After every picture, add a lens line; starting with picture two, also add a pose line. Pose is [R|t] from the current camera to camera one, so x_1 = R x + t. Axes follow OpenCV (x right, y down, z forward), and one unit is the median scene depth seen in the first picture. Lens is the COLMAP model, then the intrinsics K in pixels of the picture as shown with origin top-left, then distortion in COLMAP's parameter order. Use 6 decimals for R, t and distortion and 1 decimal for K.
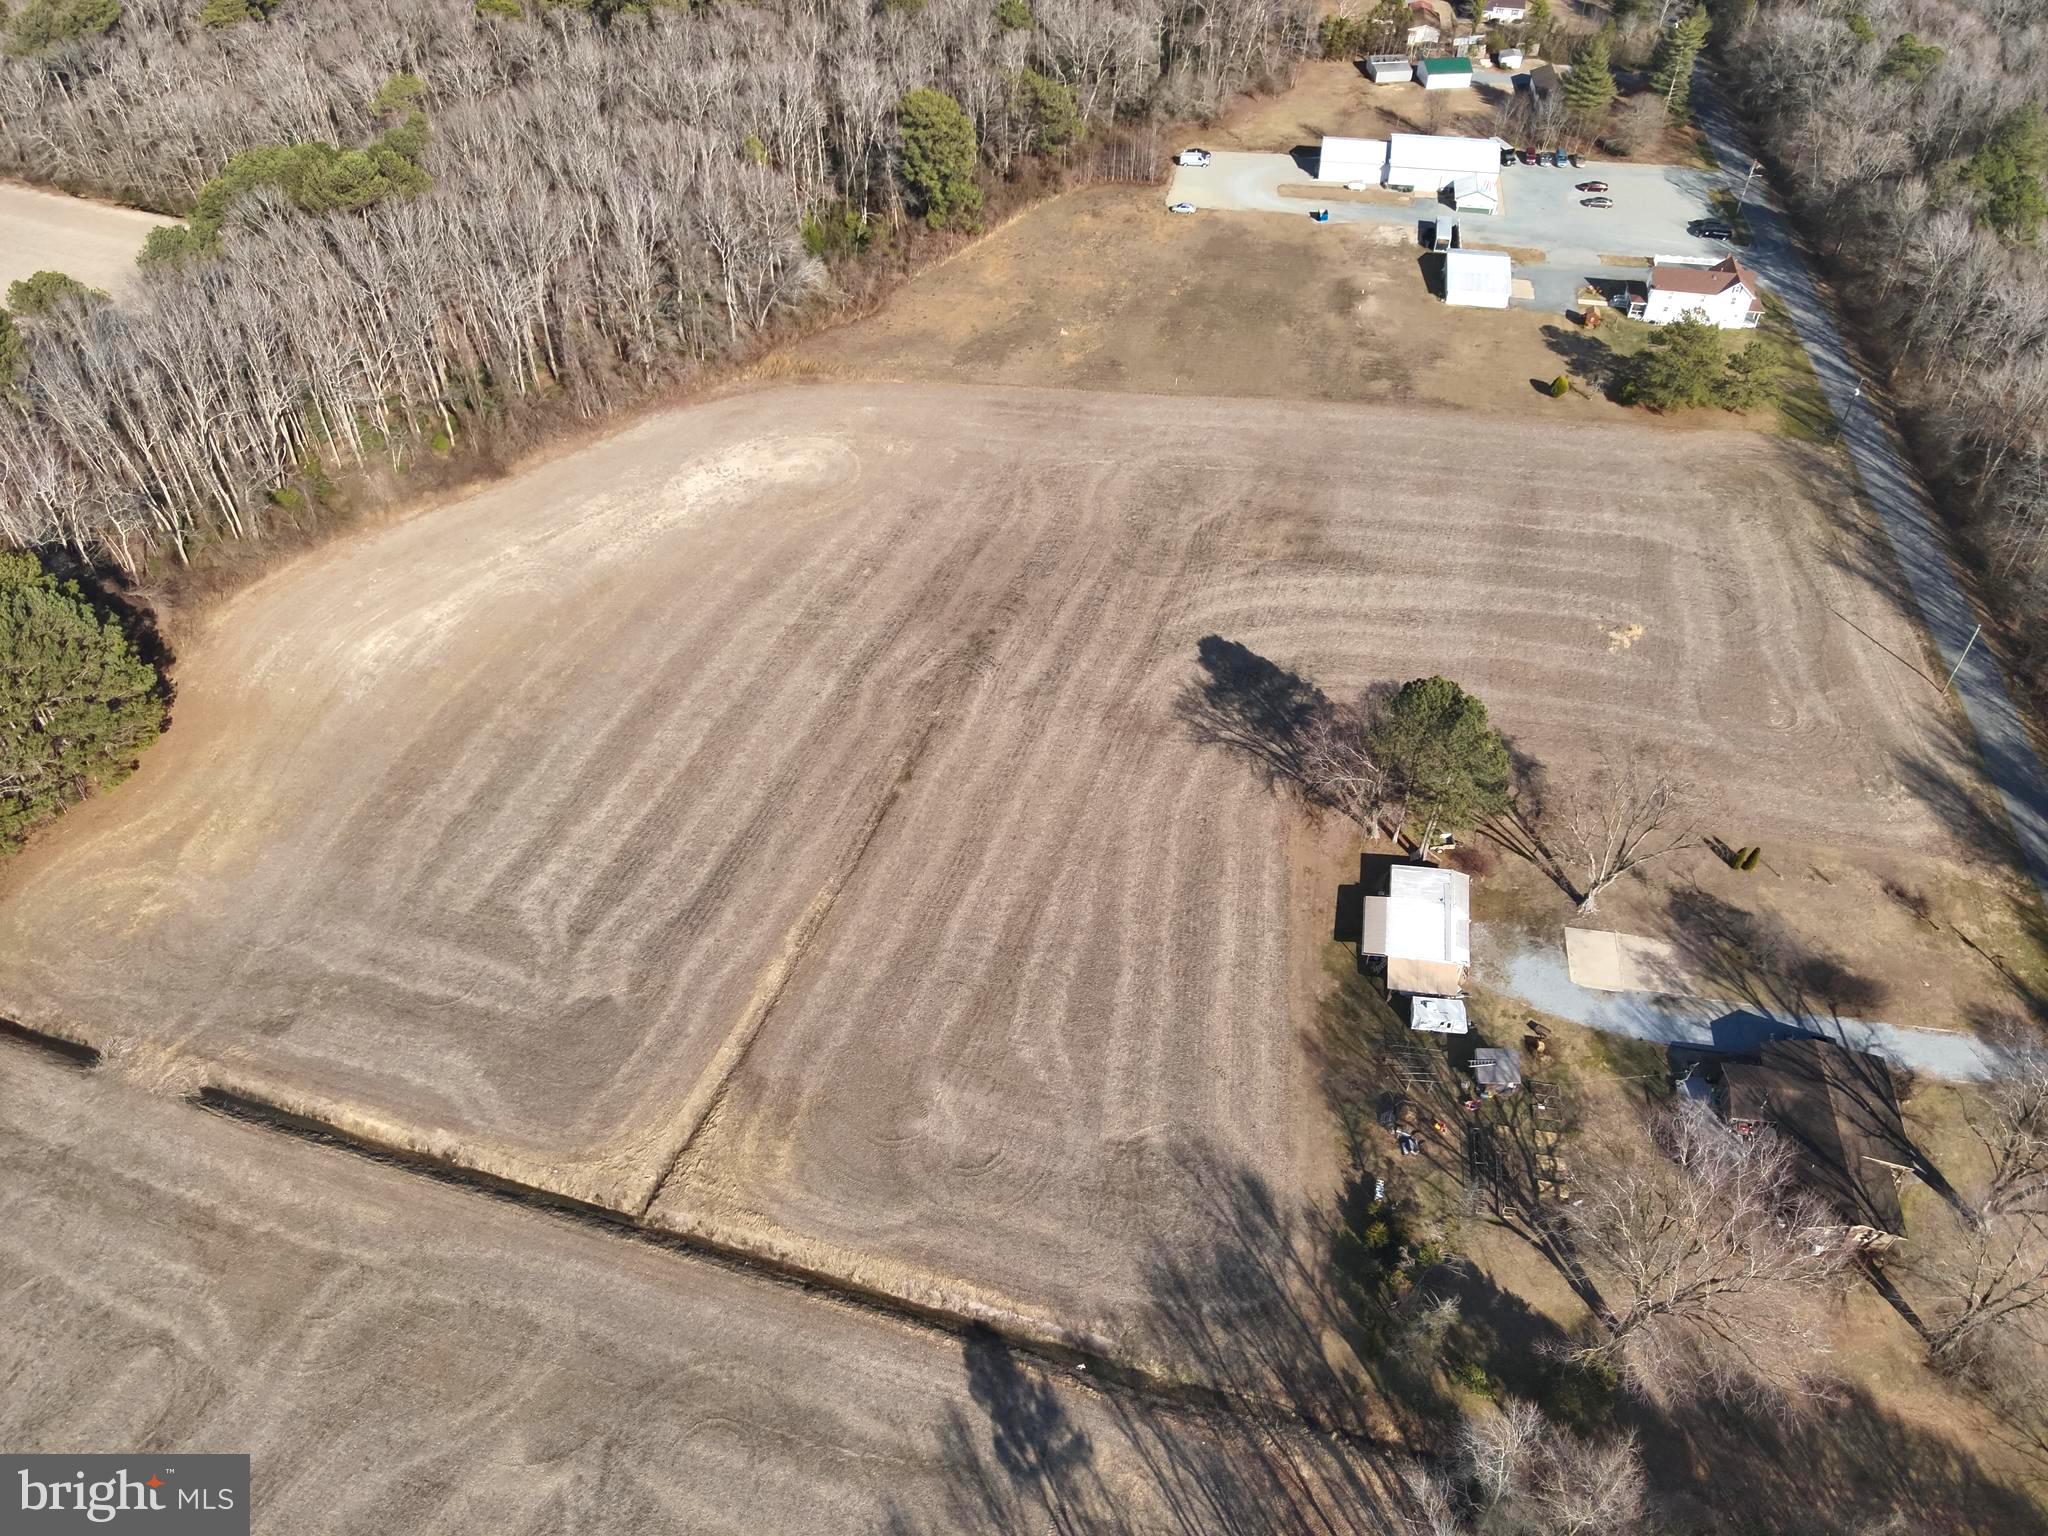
lens RADIAL K [[1476.8, 0, 1018.5], [0, 1476.8, 766.1], [0, 0, 1]] dist [0.136613, -0.251768]
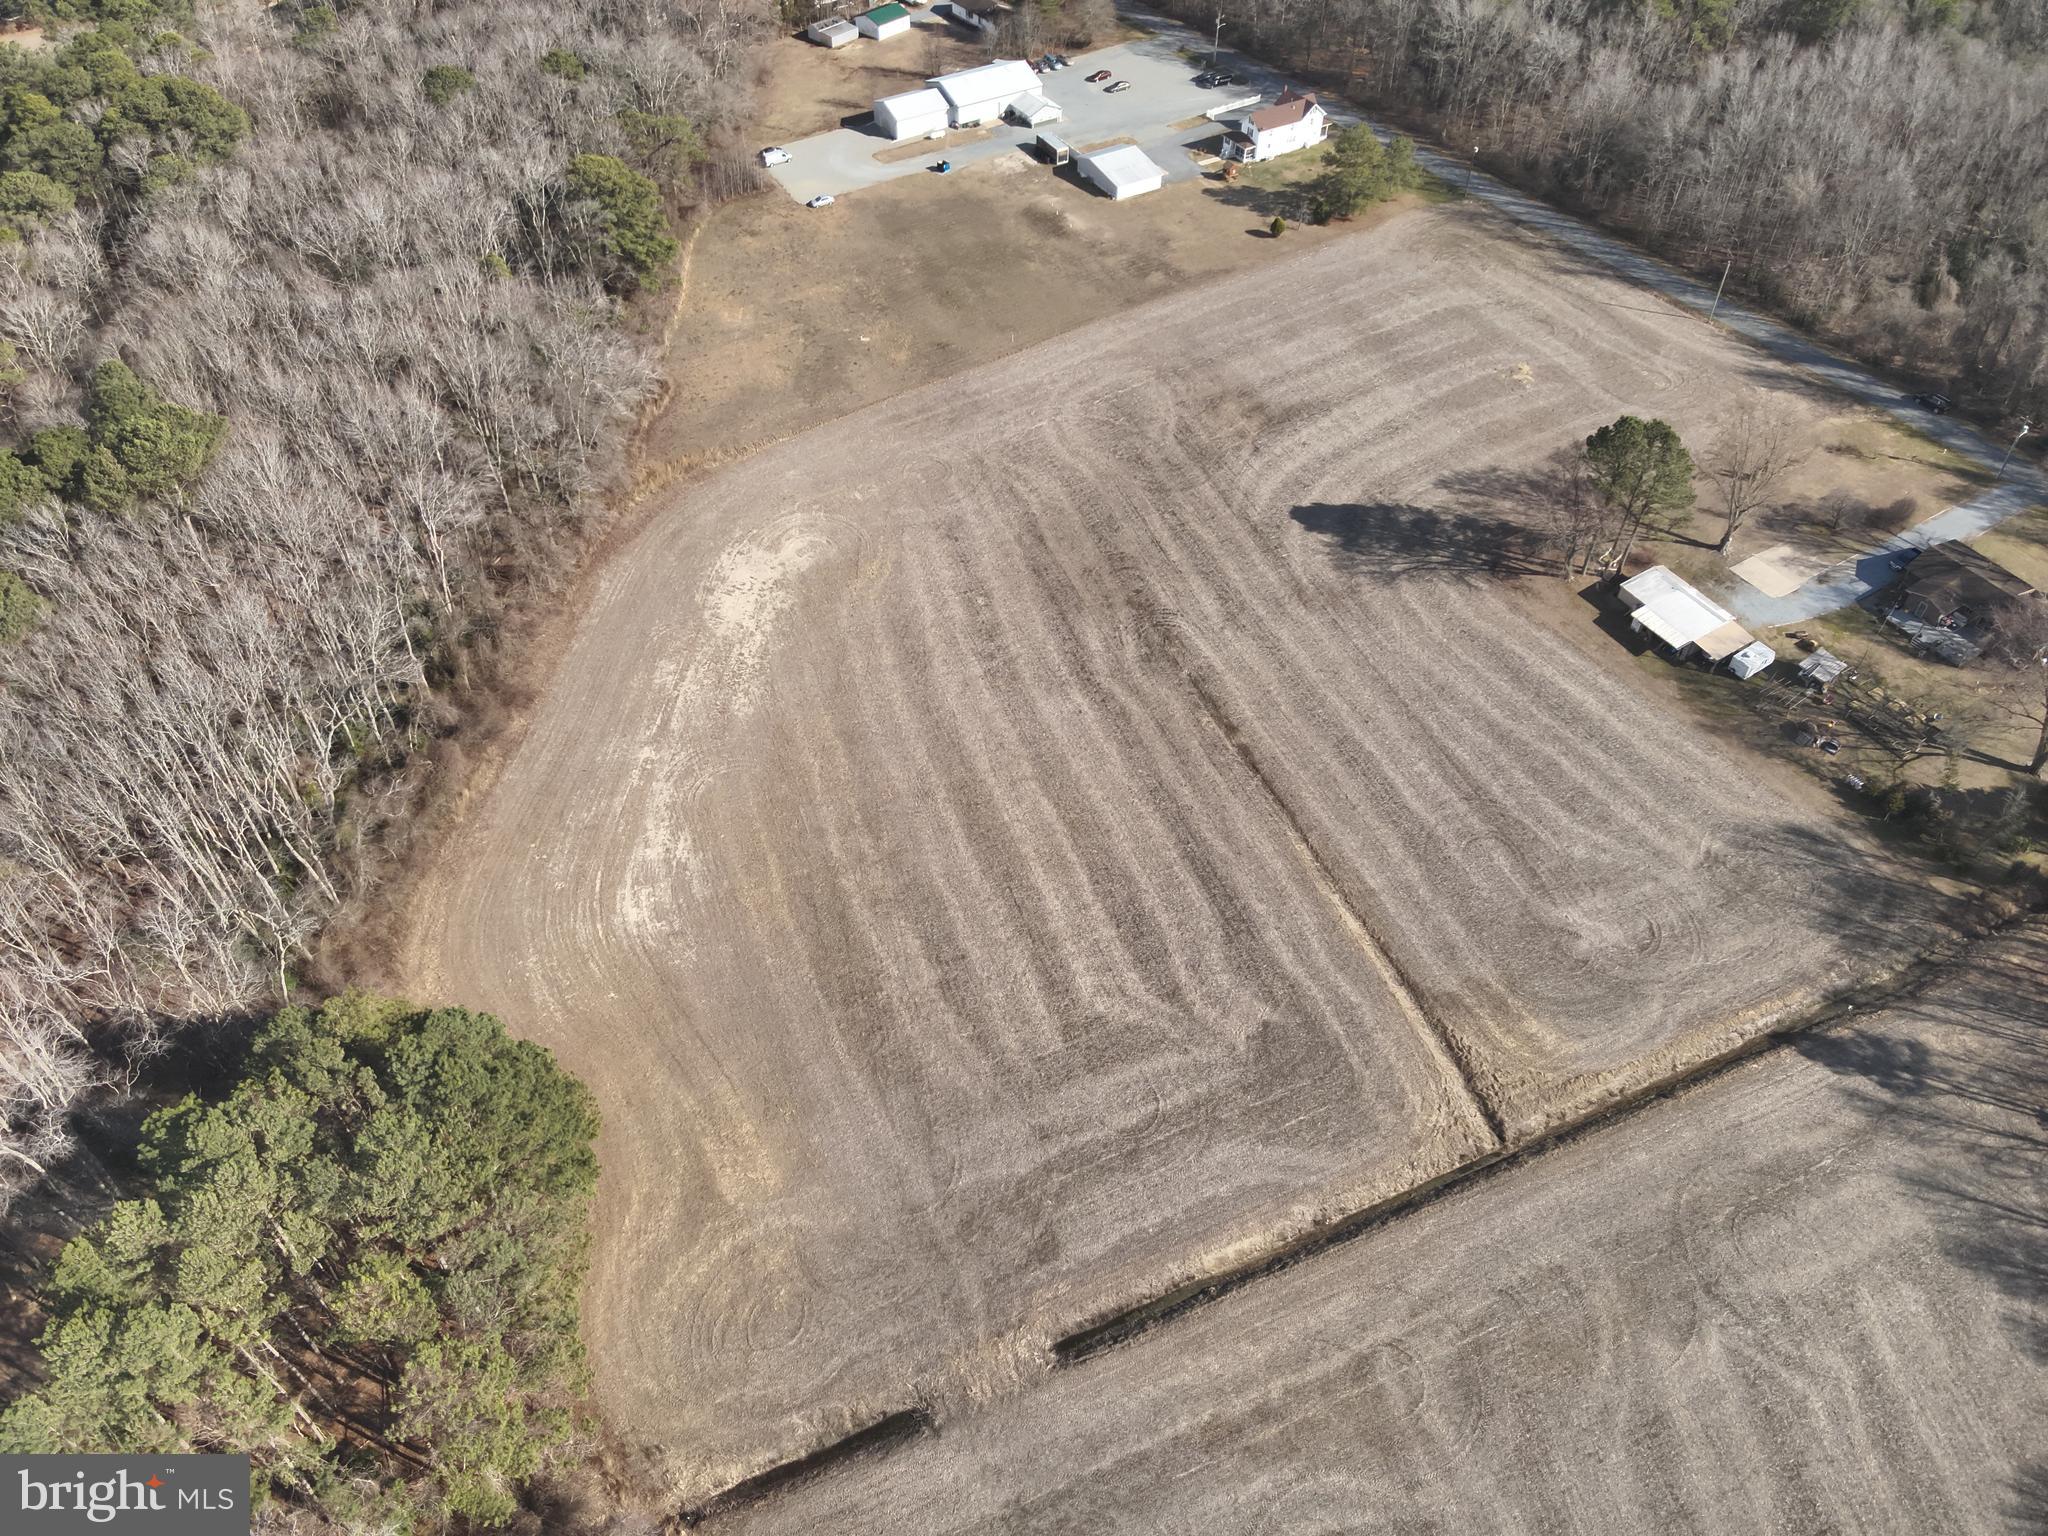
lens RADIAL K [[1476.8, 0, 1018.5], [0, 1476.8, 766.1], [0, 0, 1]] dist [0.136613, -0.251768]
pose [[0.752448, -0.471554, 0.459846, -0.717569], [0.469797, 0.873578, 0.127090, -0.182024], [-0.461641, 0.120405, 0.878857, 0.178711]]
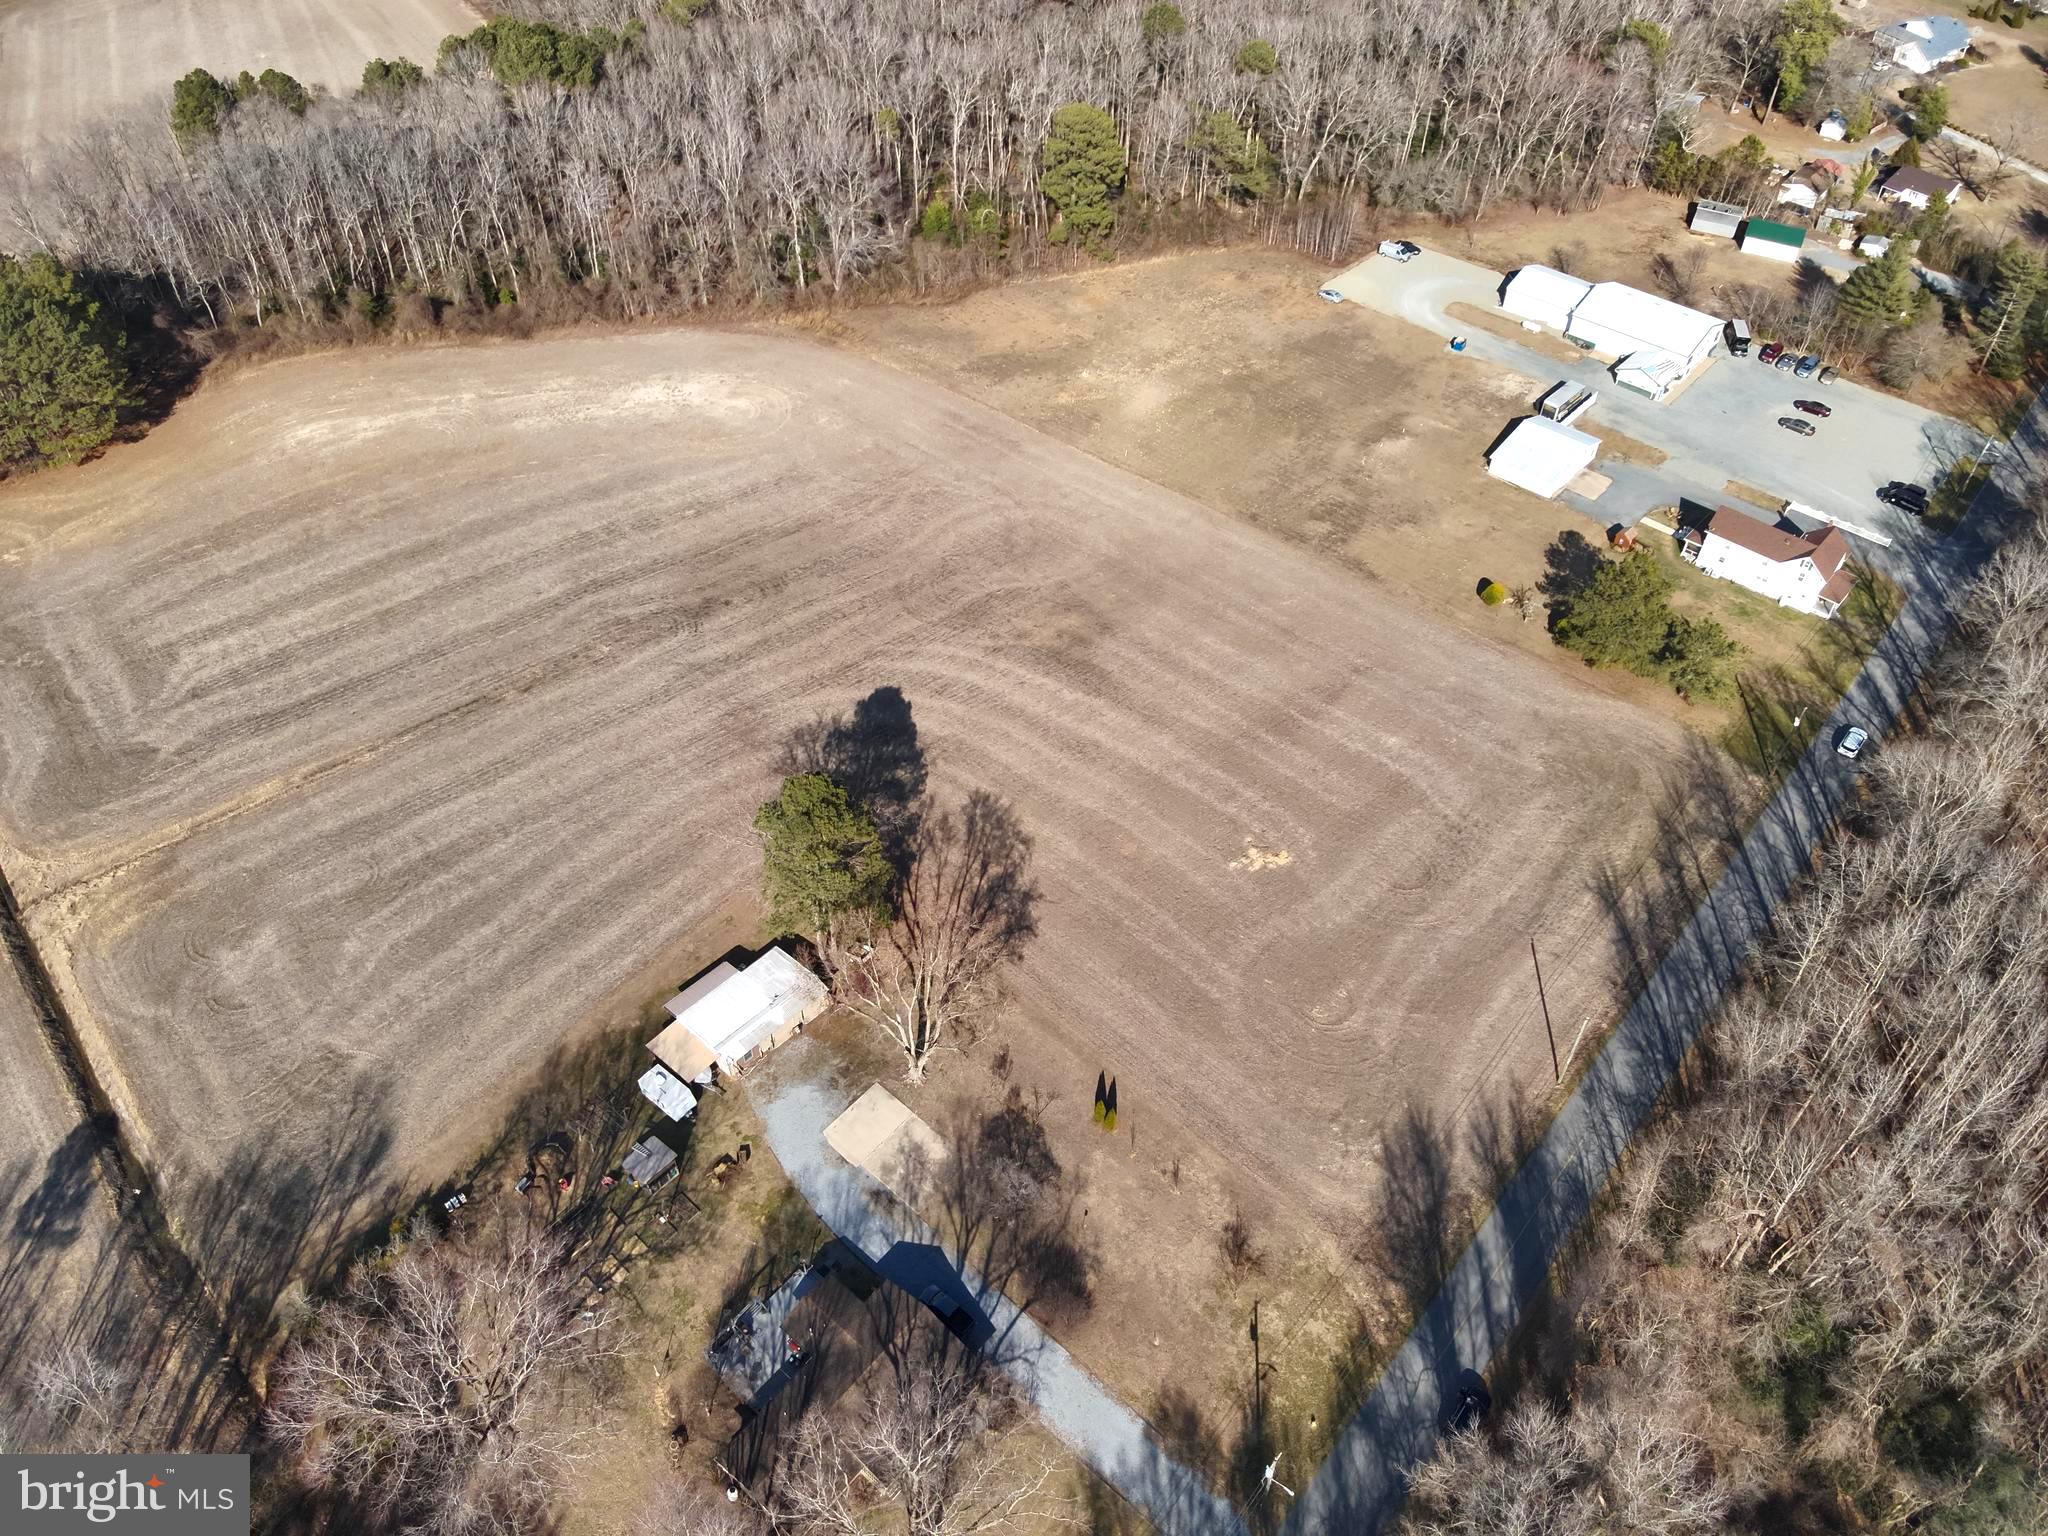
lens RADIAL K [[1476.8, 0, 1018.5], [0, 1476.8, 766.1], [0, 0, 1]] dist [0.136613, -0.251768]
pose [[0.842158, 0.388099, -0.374365, 0.681565], [-0.388394, 0.918174, 0.078140, -0.172505], [0.374059, 0.079595, 0.923983, 0.161431]]
